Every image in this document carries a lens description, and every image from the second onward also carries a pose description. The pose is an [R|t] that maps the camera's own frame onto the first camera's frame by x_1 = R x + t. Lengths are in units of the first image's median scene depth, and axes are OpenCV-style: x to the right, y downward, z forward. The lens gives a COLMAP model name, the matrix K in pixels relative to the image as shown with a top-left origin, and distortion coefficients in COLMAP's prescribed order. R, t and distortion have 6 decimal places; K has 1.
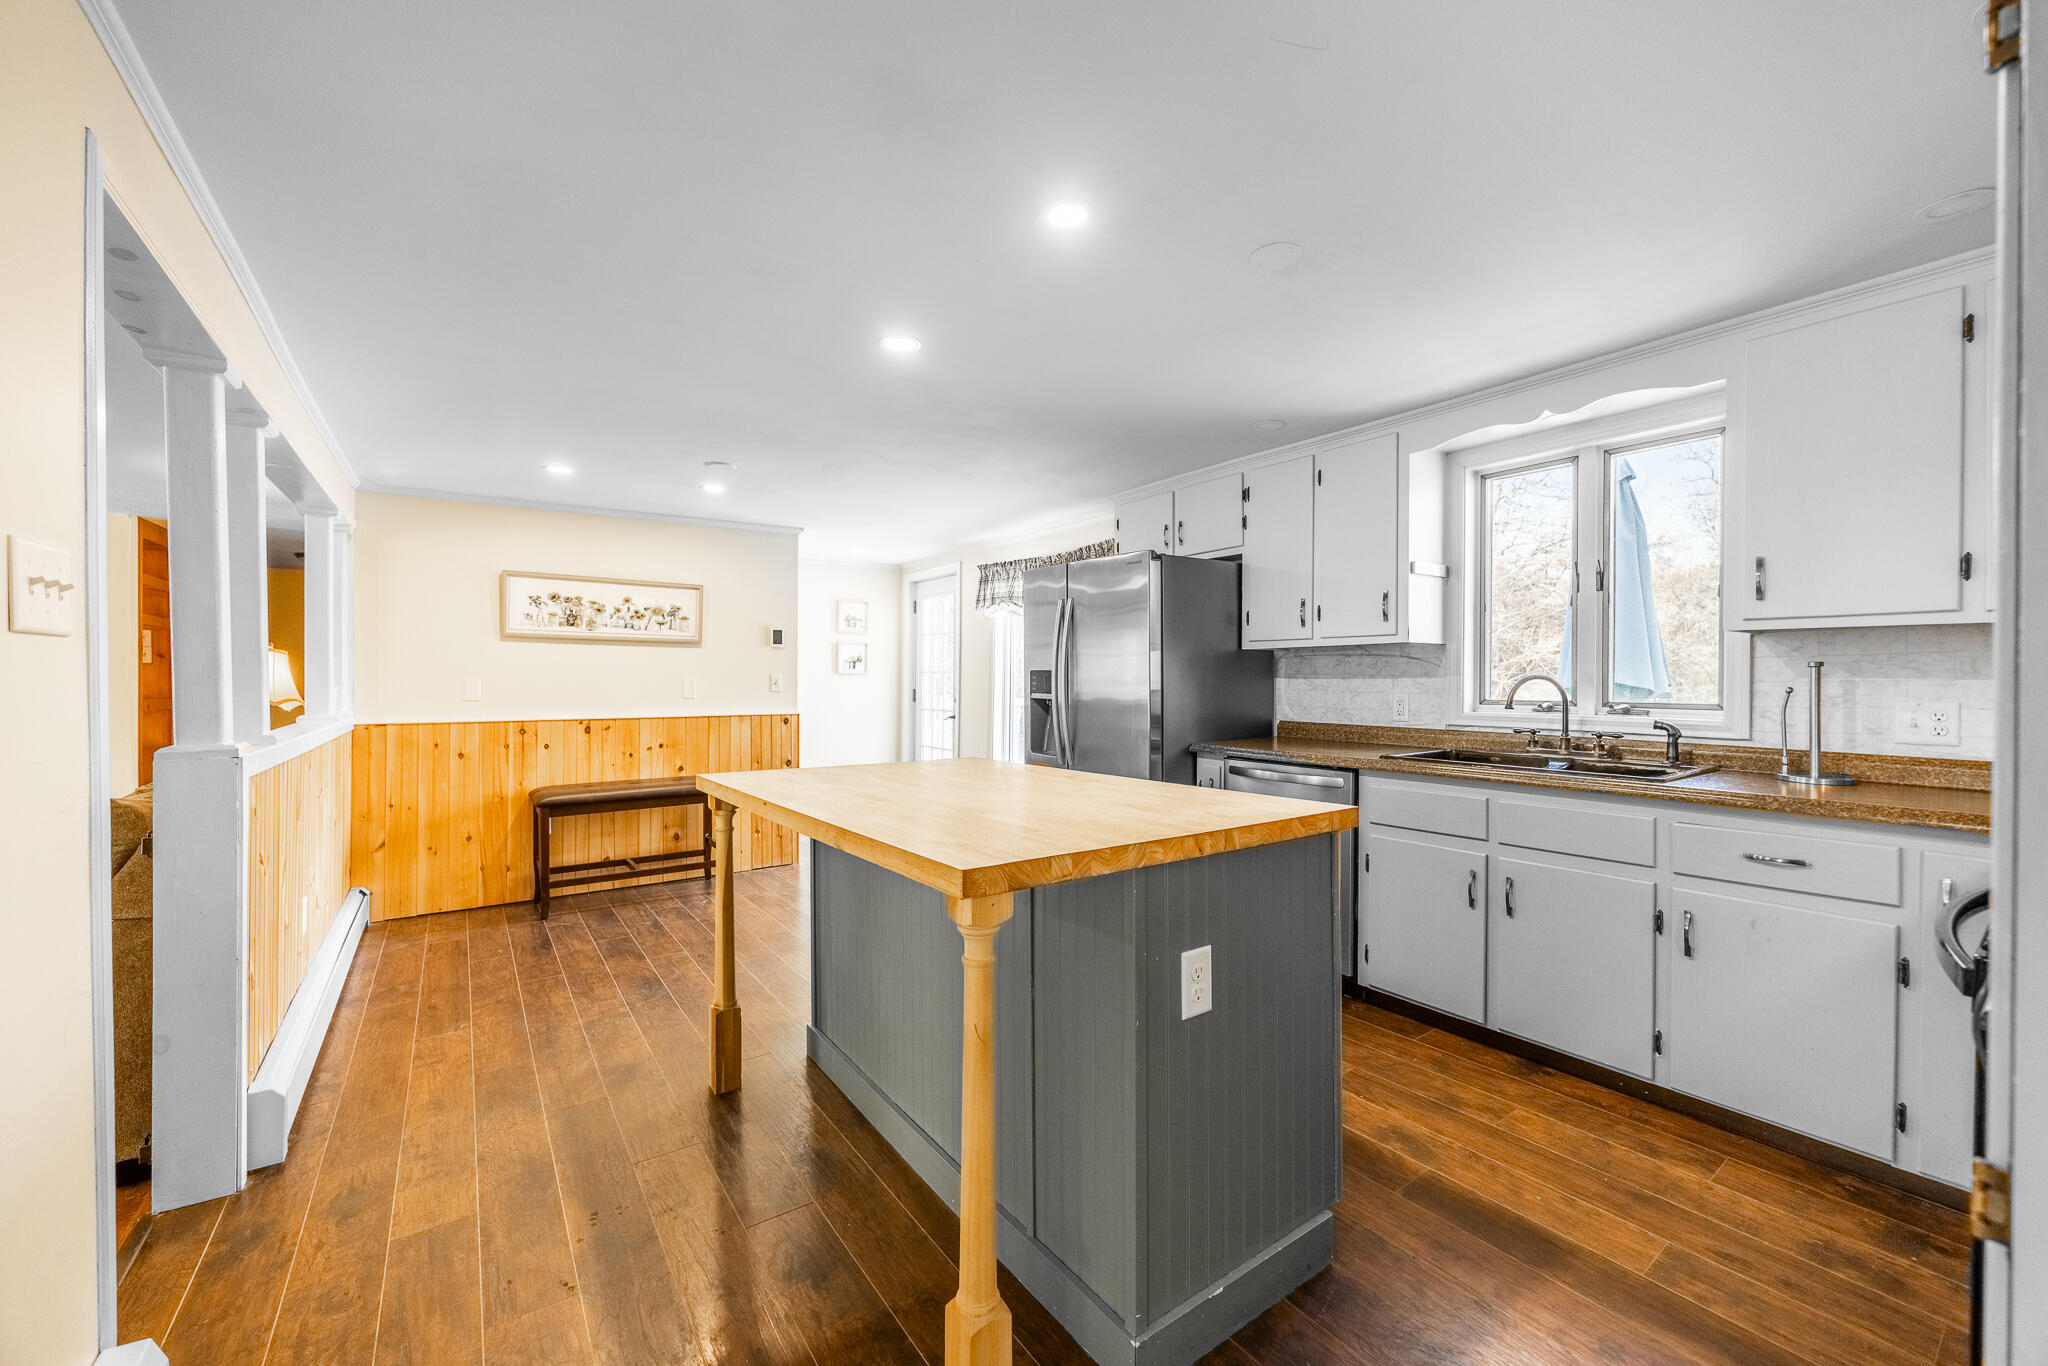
lens RADIAL K [[791.4, 0, 1025.9], [0, 791.4, 682.6], [0, 0, 1]] dist [0.001760, -0.000027]
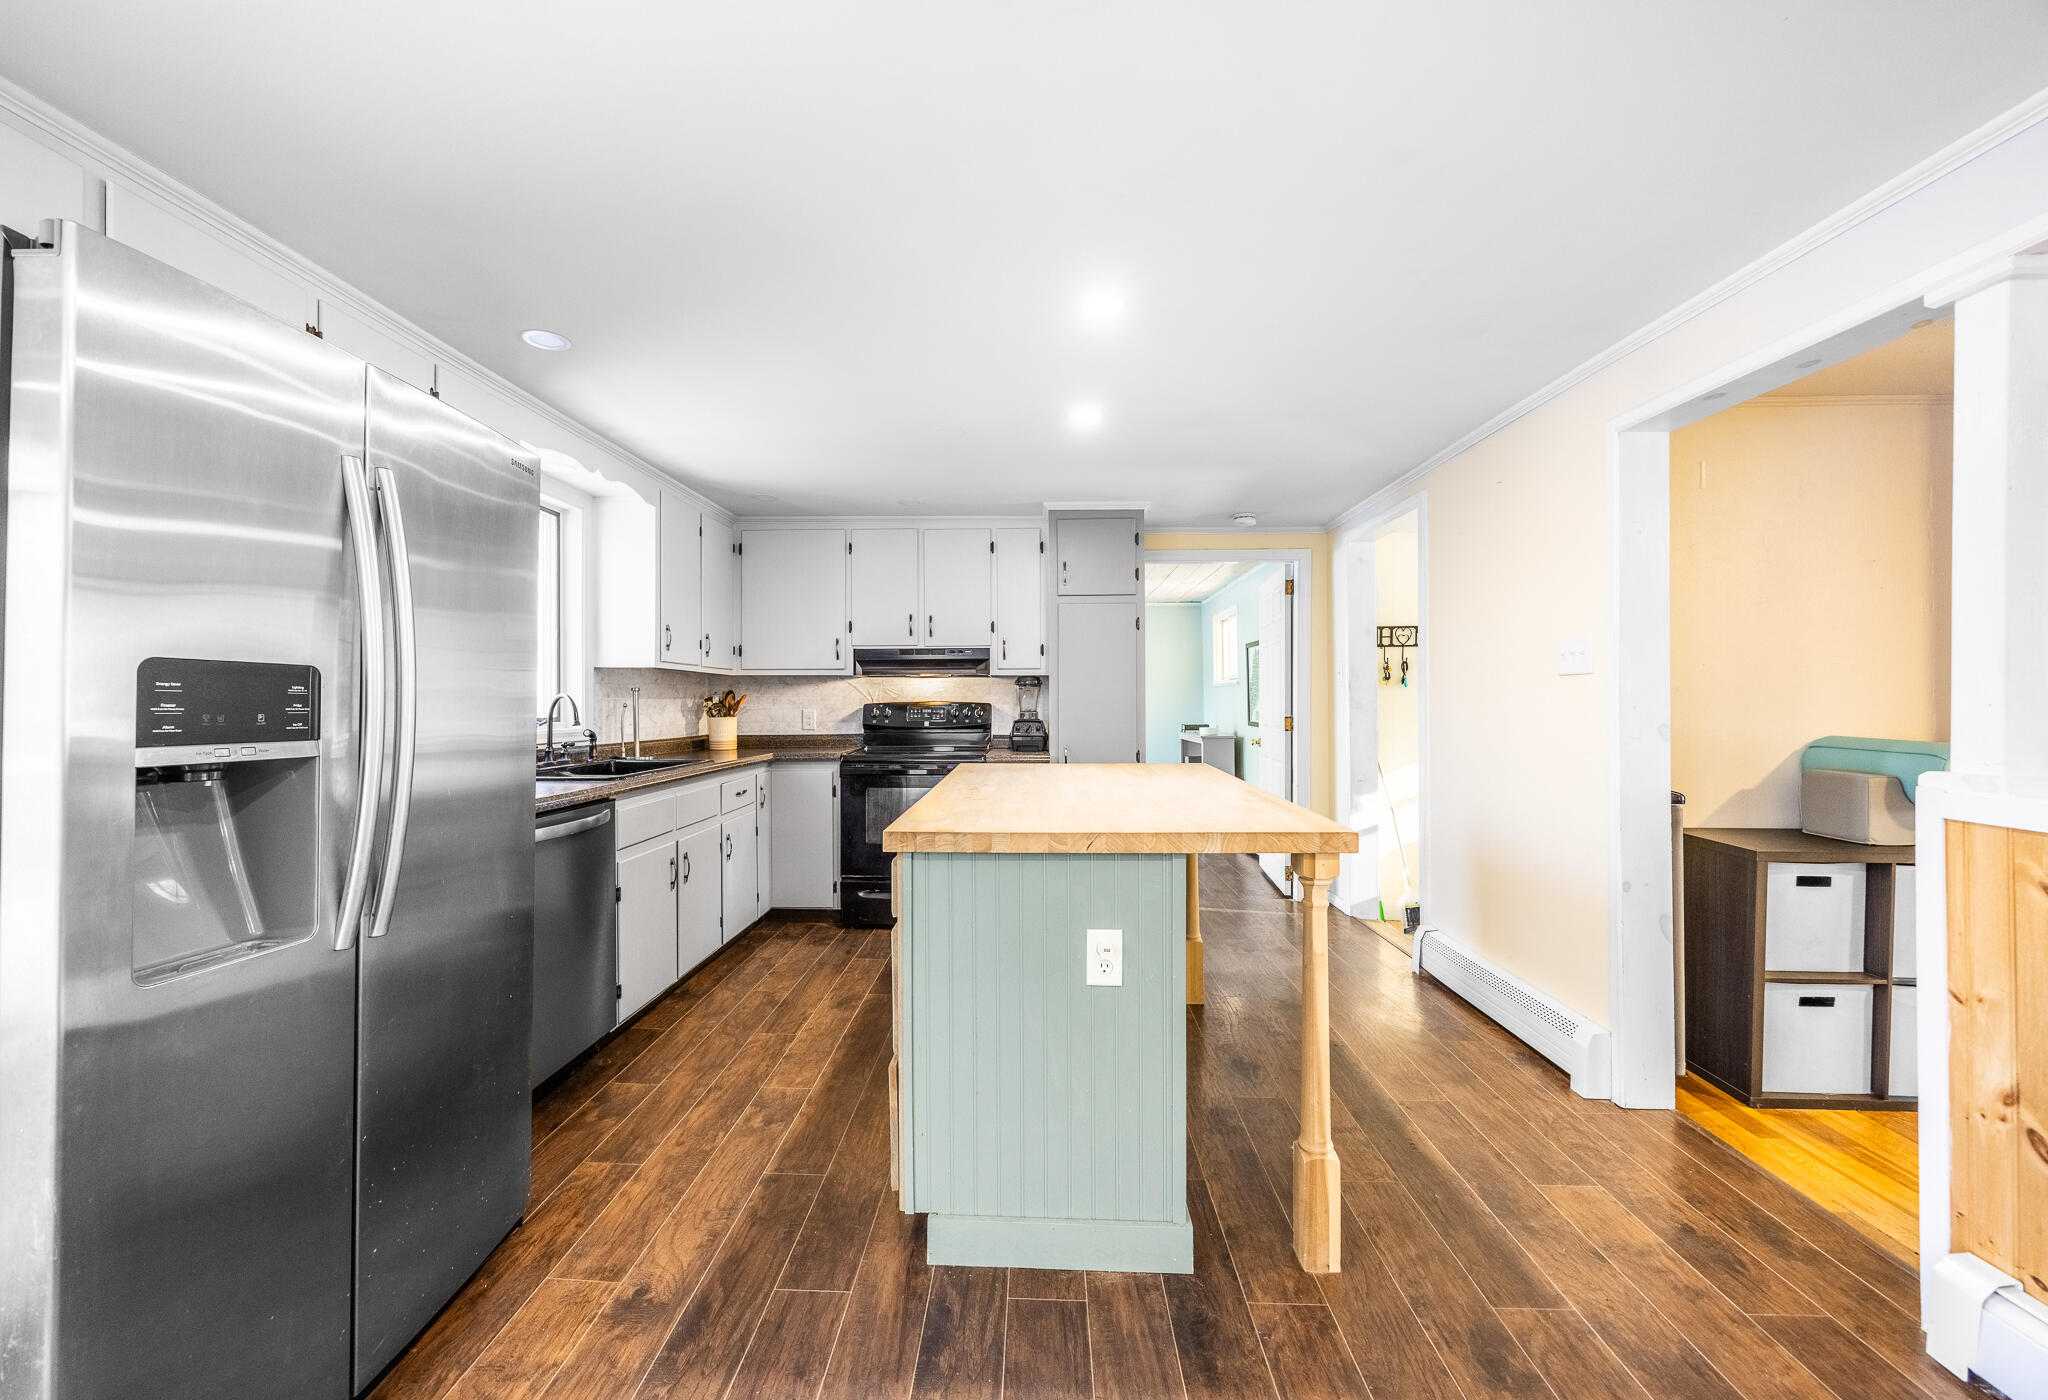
lens RADIAL K [[810.3, 0, 1007.9], [0, 810.3, 702.4], [0, 0, 1]] dist [-0.002574, 0.000123]
pose [[-0.789885, 0.003500, 0.613245, -0.568743], [0.009424, 0.999935, 0.006431, 0.001754], [-0.613183, 0.010859, -0.789867, 1.620985]]
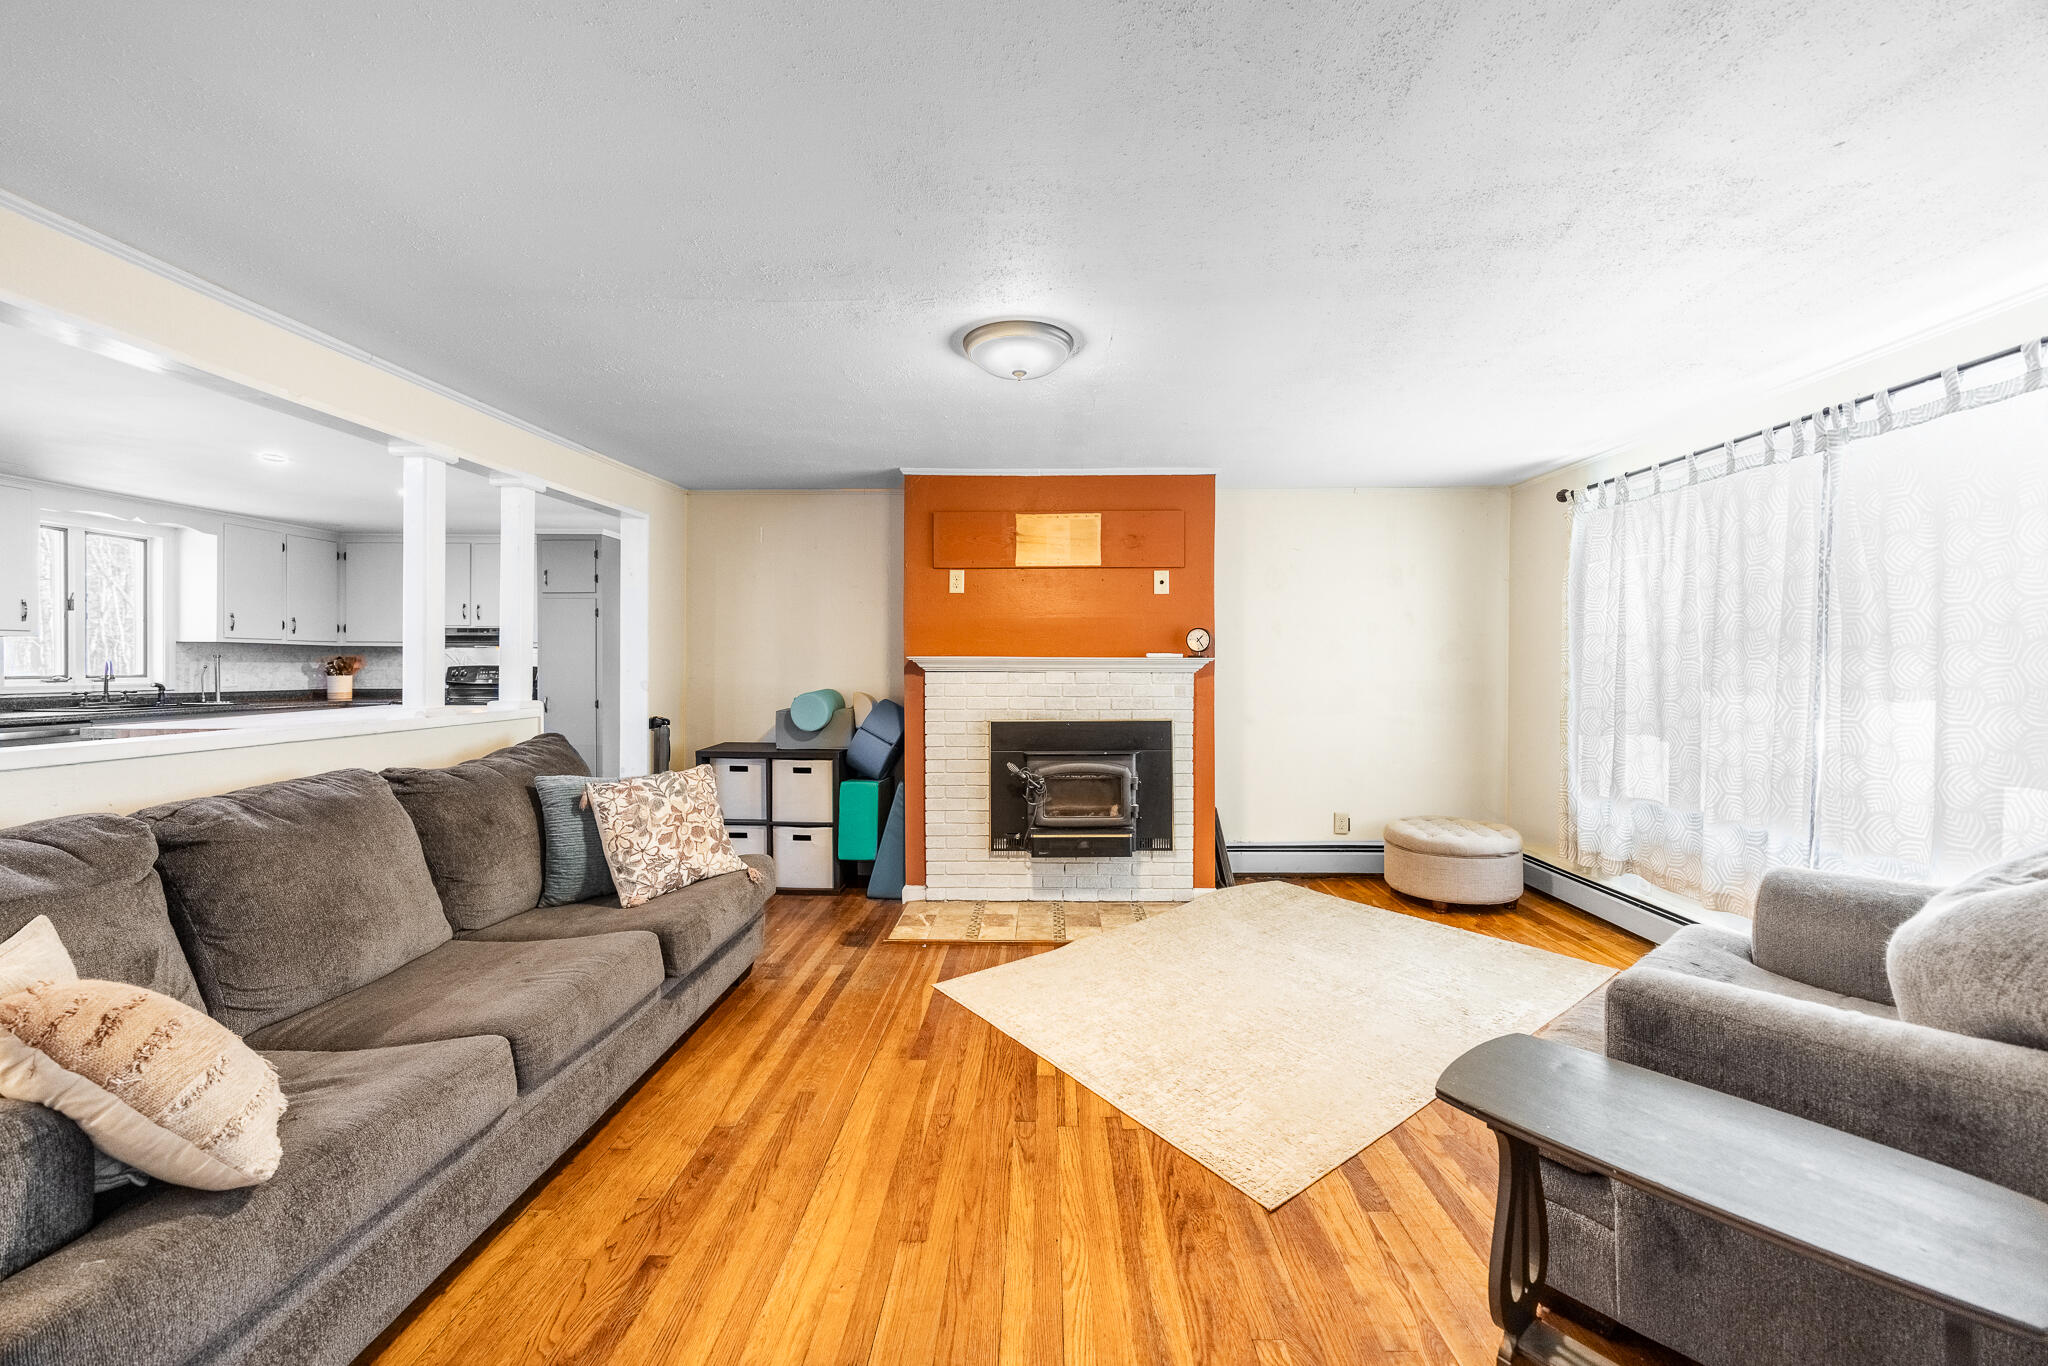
lens RADIAL K [[791.4, 0, 1035.2], [0, 791.4, 665.7], [0, 0, 1]] dist [0.001760, -0.000027]
pose [[-0.800246, -0.000807, 0.599672, -2.182155], [0.004606, 0.999961, 0.007493, 0.000804], [-0.599654, 0.008758, -0.800211, 1.261913]]
